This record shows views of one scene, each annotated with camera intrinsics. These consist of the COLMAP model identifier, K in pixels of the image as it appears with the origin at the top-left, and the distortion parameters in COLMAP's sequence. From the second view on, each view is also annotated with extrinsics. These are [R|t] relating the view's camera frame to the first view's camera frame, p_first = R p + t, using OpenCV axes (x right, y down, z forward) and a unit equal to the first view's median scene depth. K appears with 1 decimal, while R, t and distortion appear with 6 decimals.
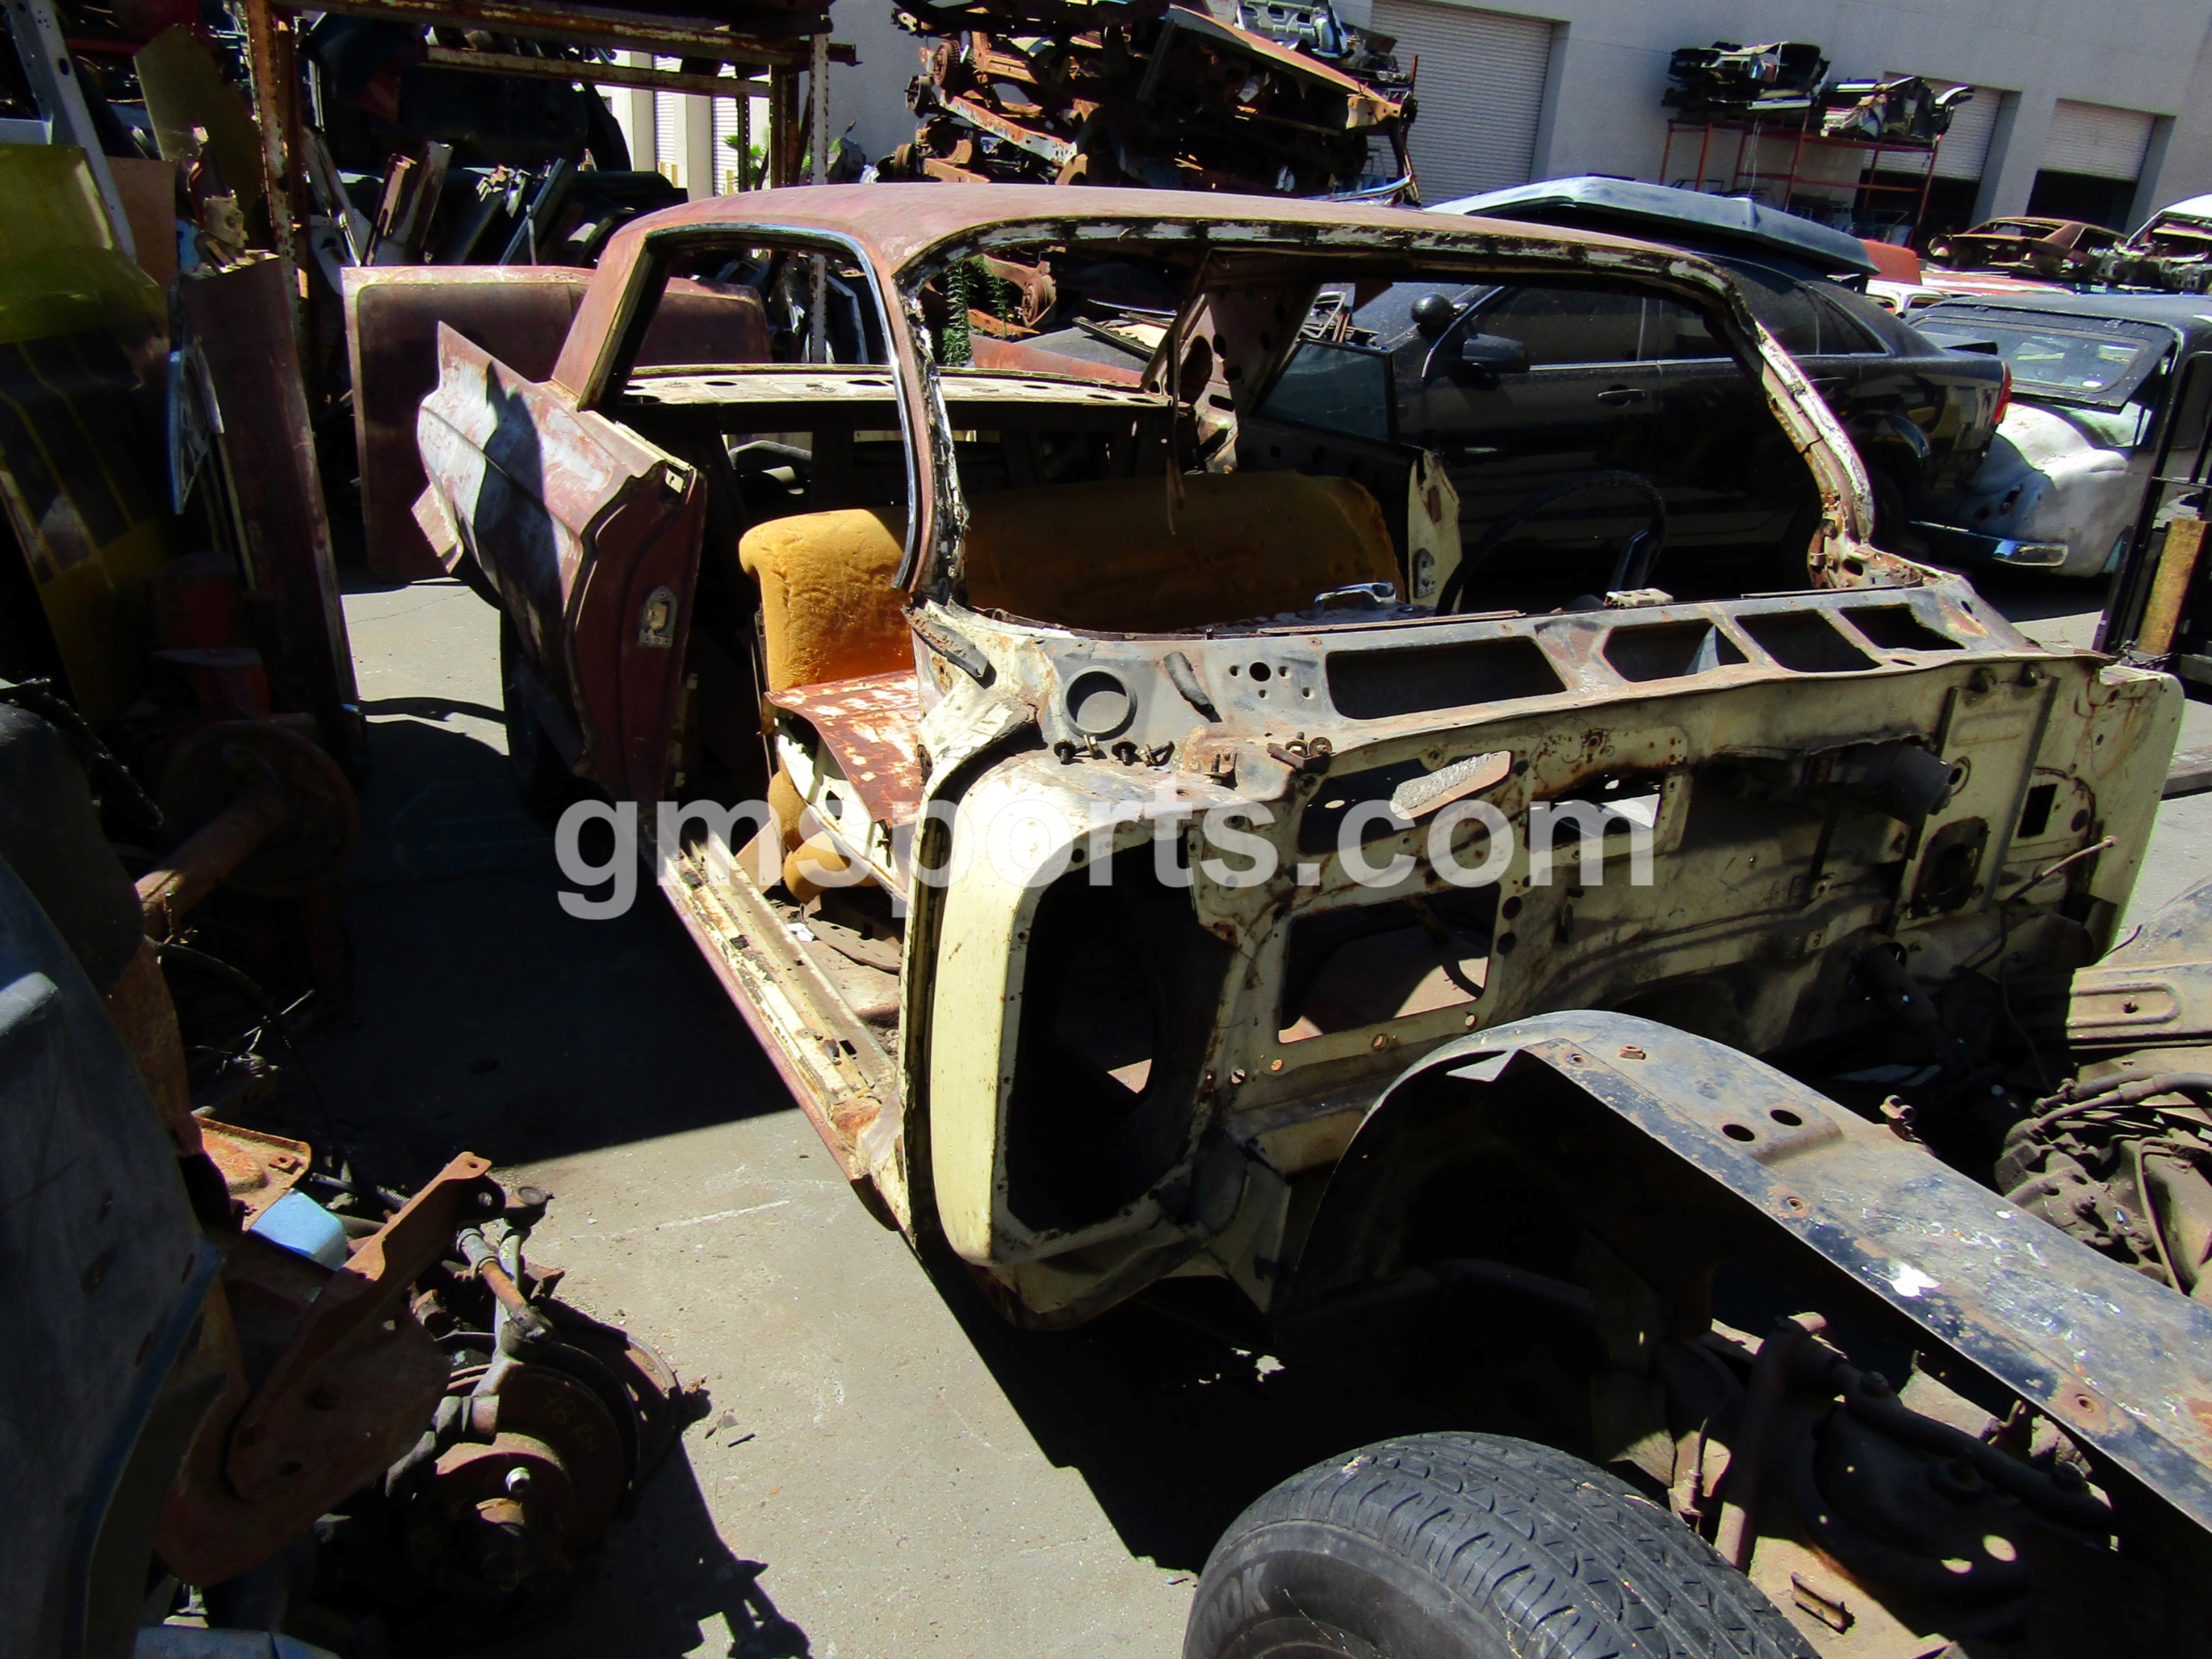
lens RADIAL K [[1543.2, 0, 1107.6], [0, 1543.2, 830.3], [0, 0, 1]] dist [0.009307, -0.009778]
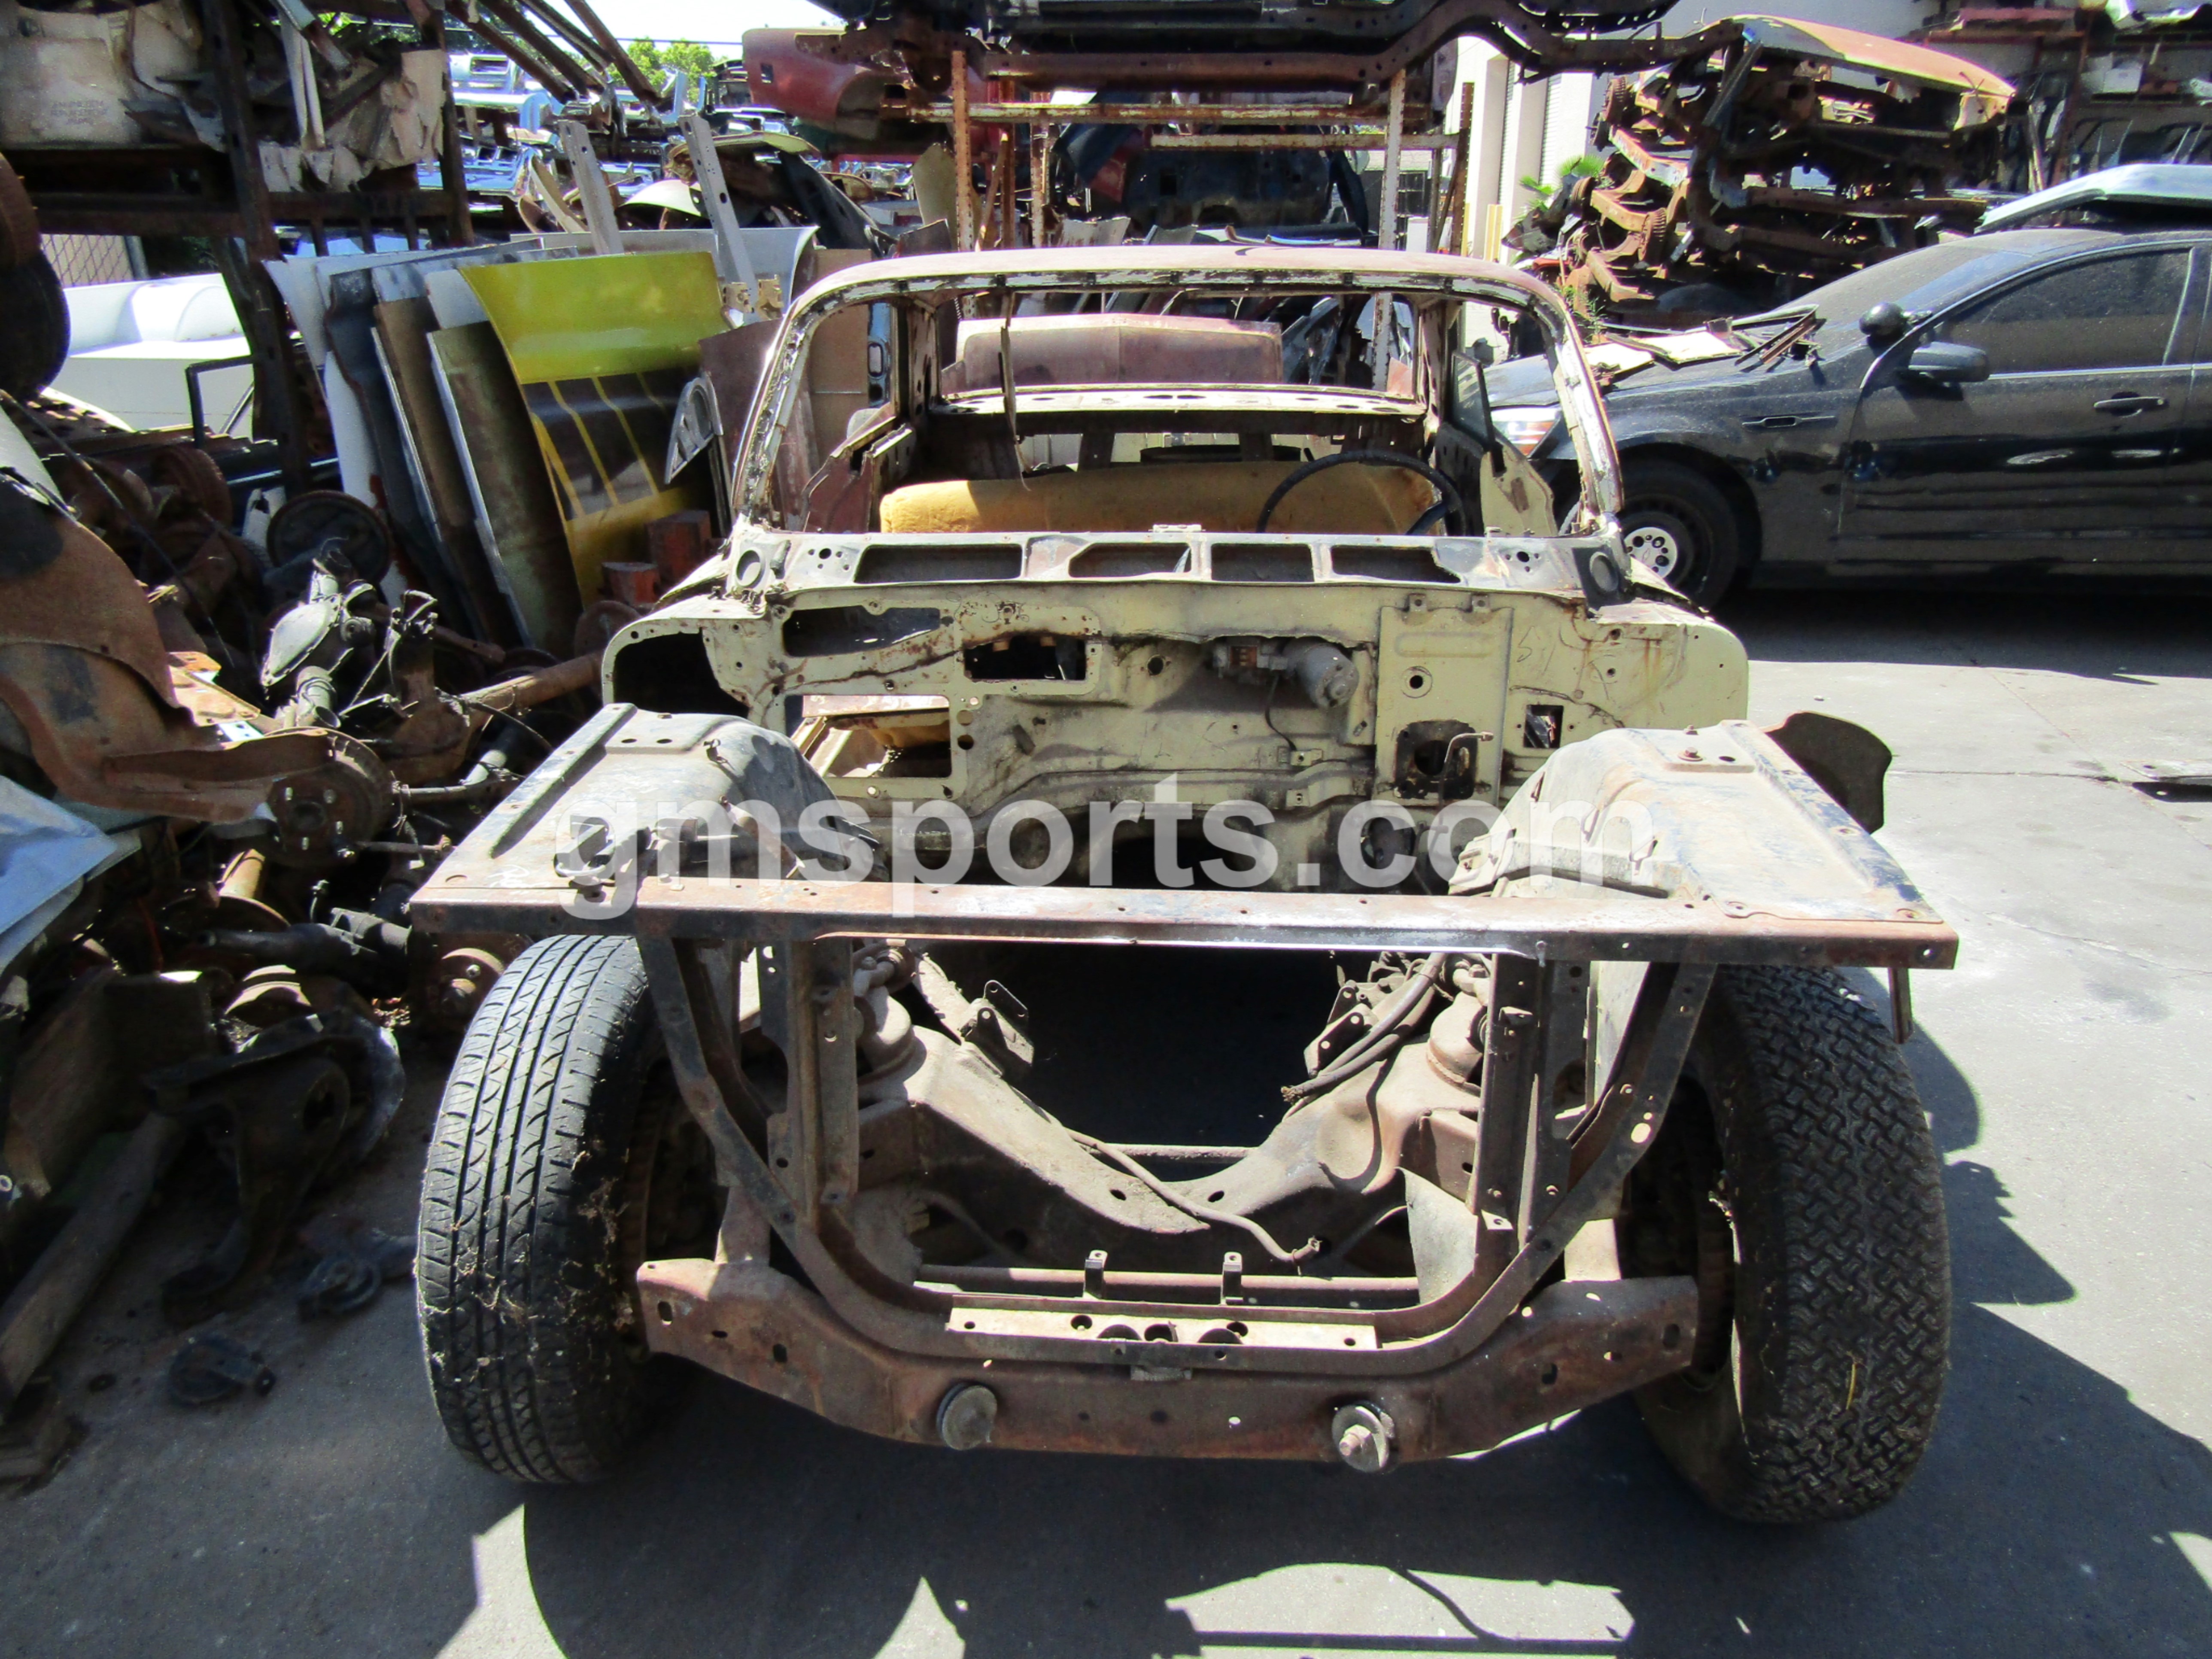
lens RADIAL K [[1543.2, 0, 1105.8], [0, 1543.2, 829.2], [0, 0, 1]] dist [0.009307, -0.009778]
pose [[0.861049, 0.122007, -0.493669, 0.909644], [-0.132341, 0.991104, 0.014117, 0.094415], [0.490999, 0.053177, 0.869535, -0.200345]]
